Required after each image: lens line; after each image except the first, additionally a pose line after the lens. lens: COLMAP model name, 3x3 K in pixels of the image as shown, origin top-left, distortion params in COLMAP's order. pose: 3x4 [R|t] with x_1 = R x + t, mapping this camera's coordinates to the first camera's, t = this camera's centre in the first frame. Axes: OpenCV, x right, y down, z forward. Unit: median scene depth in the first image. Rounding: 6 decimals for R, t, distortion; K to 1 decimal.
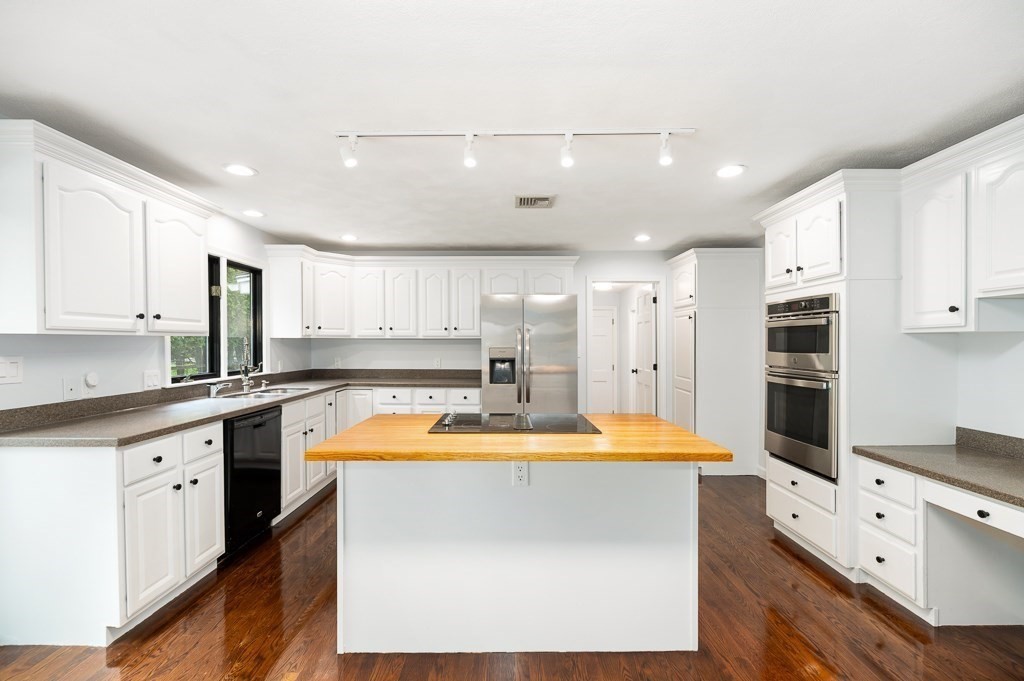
lens RADIAL K [[451.8, 0, 507.1], [0, 451.8, 350.9], [0, 0, 1]] dist [0.008009, 0.000093]
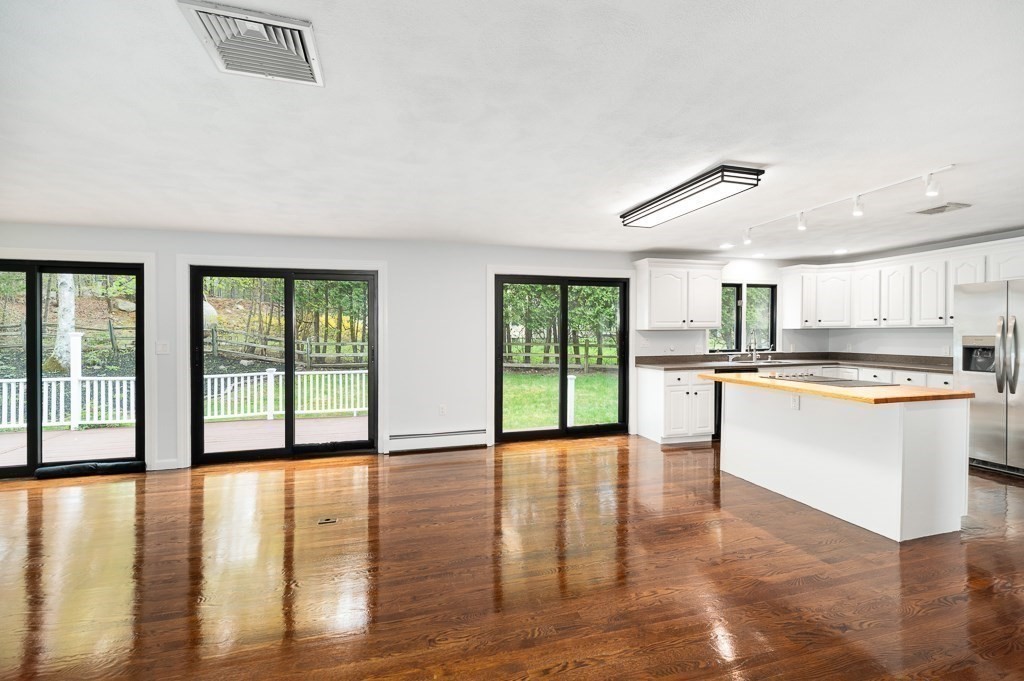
lens RADIAL K [[451.8, 0, 509.0], [0, 451.8, 337.3], [0, 0, 1]] dist [0.008009, 0.000093]
pose [[0.282095, 0.008740, -0.959347, 0.674818], [-0.011662, 0.999916, 0.005681, 0.001988], [0.959316, 0.009586, 0.282173, -0.302089]]
